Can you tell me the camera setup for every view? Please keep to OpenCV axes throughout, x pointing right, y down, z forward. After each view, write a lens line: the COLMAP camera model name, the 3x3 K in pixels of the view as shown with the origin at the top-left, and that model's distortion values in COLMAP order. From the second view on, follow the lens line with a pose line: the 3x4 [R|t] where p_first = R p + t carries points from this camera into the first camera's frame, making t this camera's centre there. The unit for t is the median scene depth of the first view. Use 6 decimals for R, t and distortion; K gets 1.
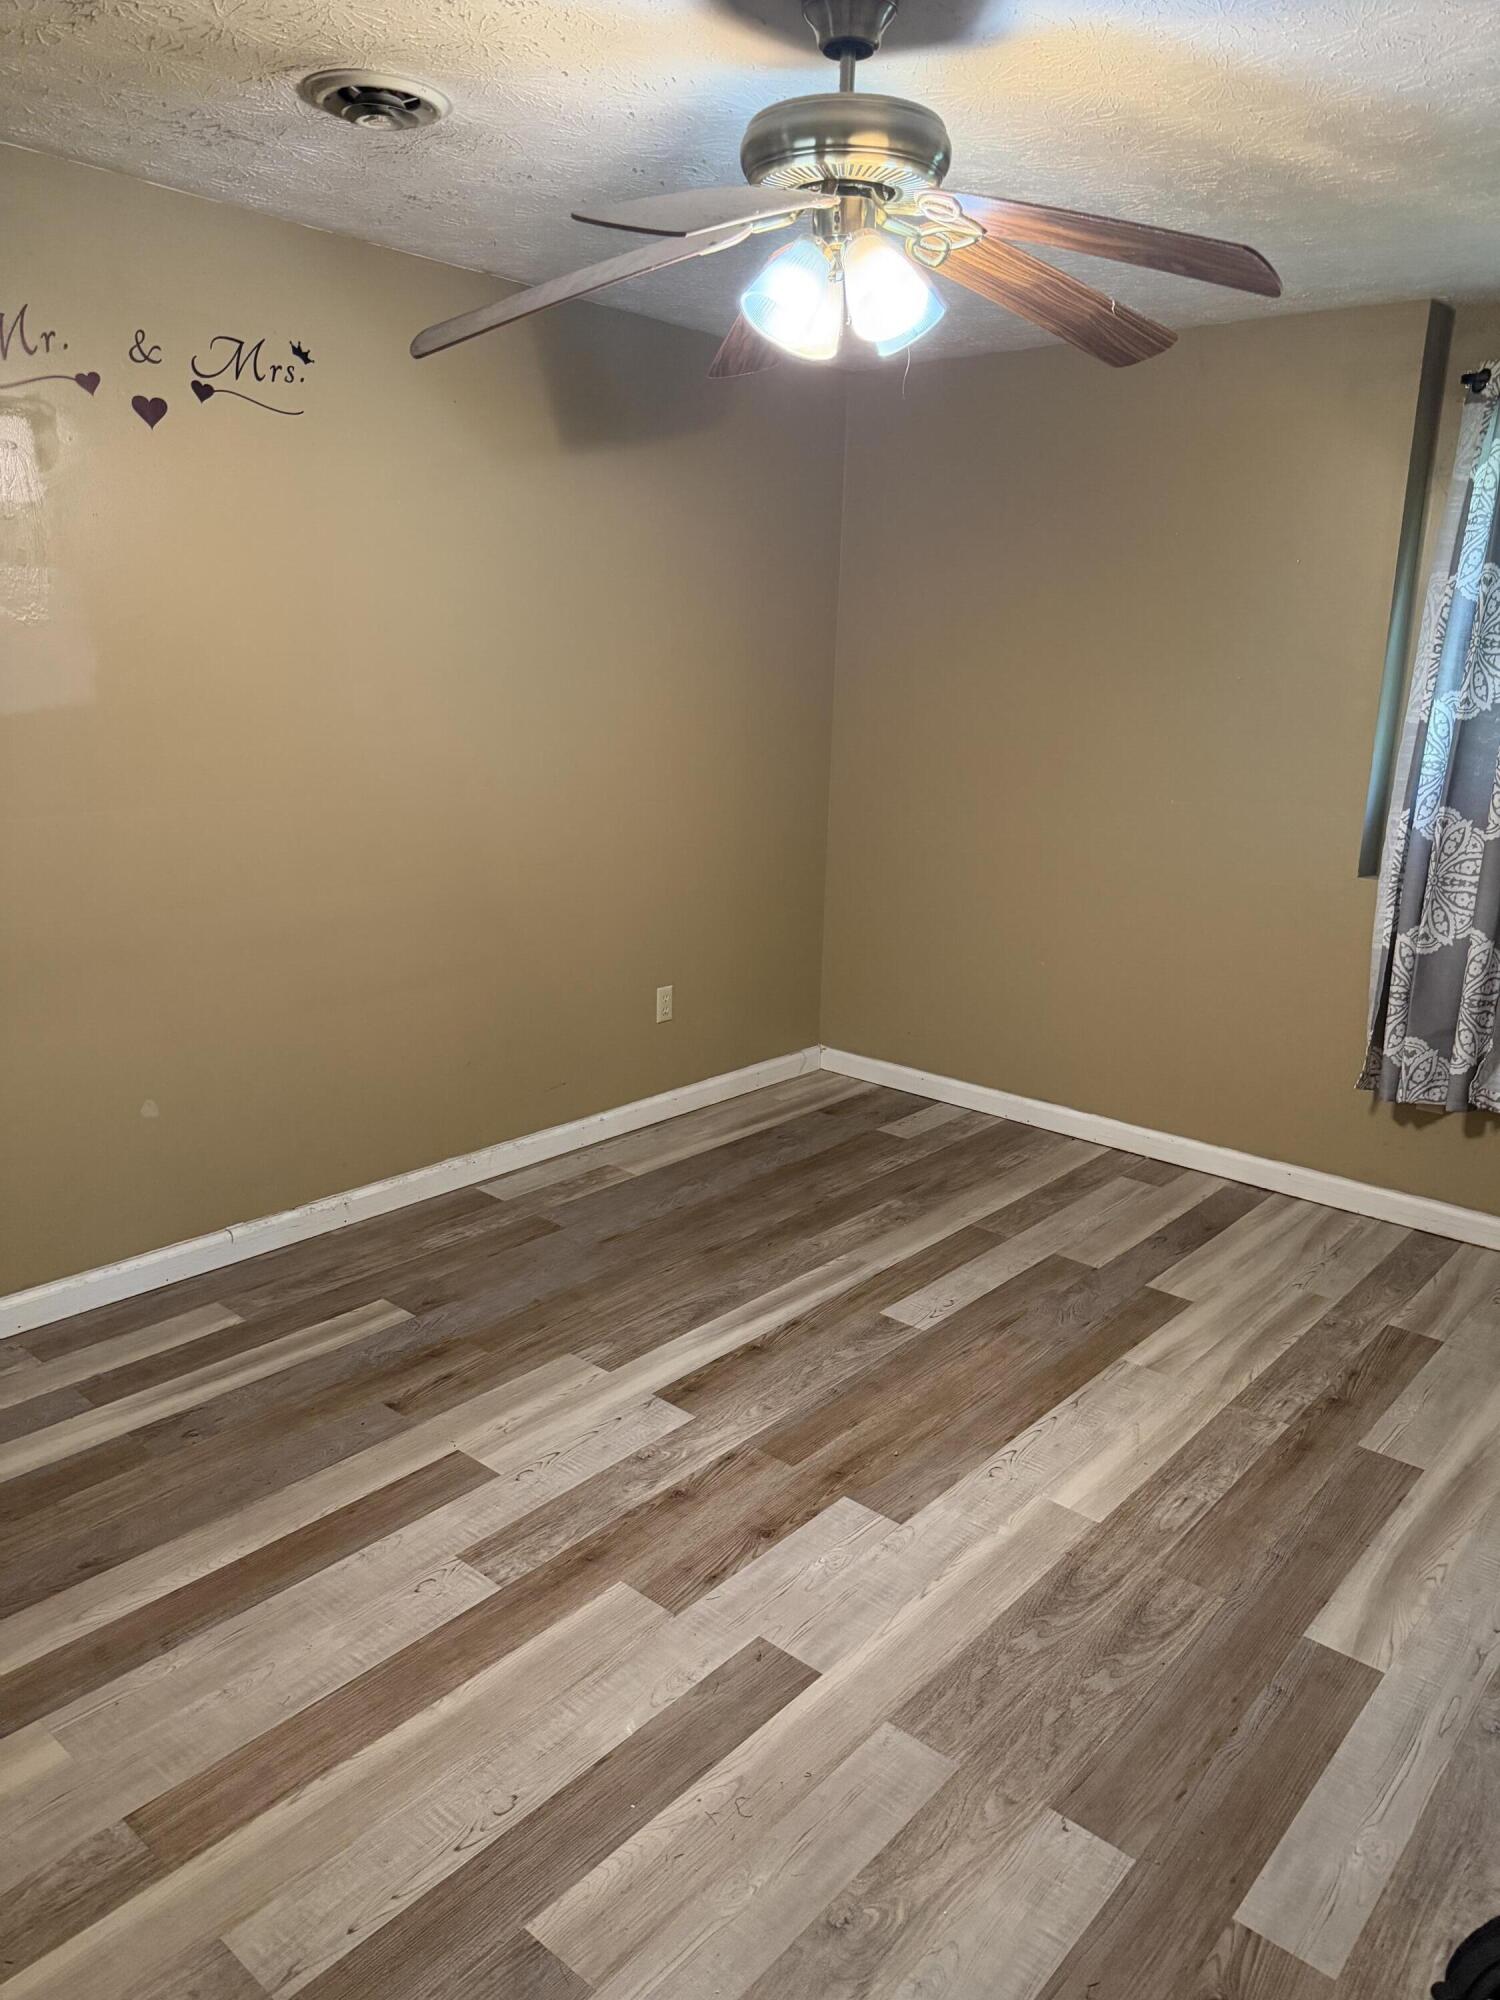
lens RADIAL K [[1405.5, 0, 750.0], [0, 1405.5, 1000.0], [0, 0, 1]] dist [-0.006954, -0.006447]
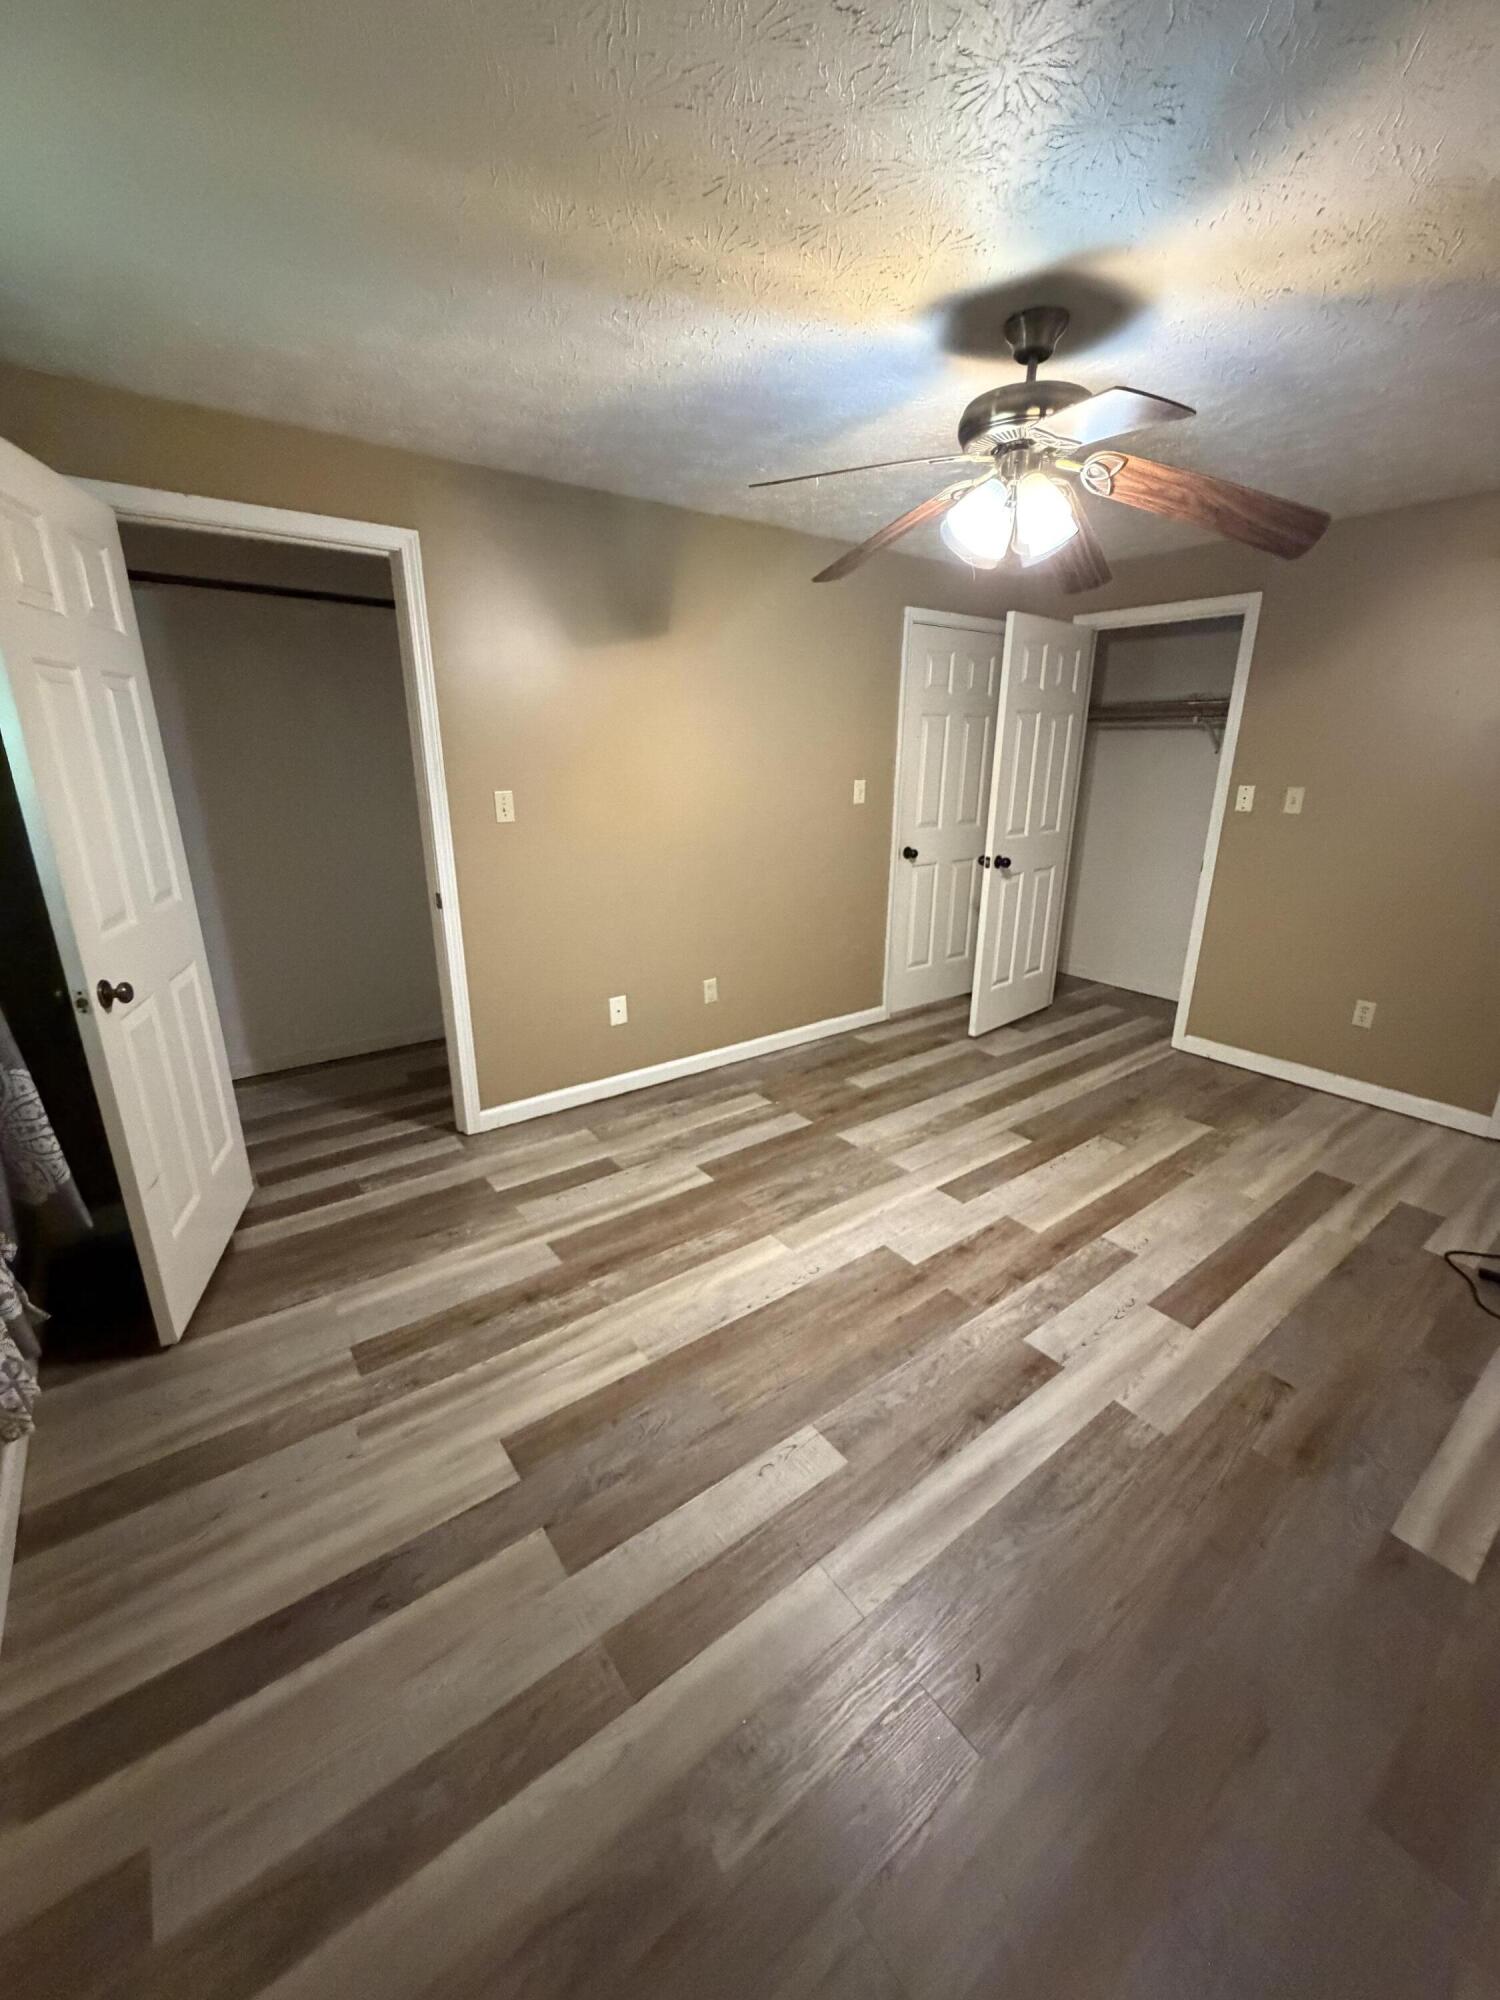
lens RADIAL K [[794.0, 0, 750.0], [0, 794.0, 1000.0], [0, 0, 1]] dist [-0.018295, -0.000012]
pose [[-0.977557, -0.087156, 0.191797, 0.101505], [0.026244, 0.852937, 0.521353, -0.382494], [-0.209030, 0.514686, -0.831507, 1.593580]]
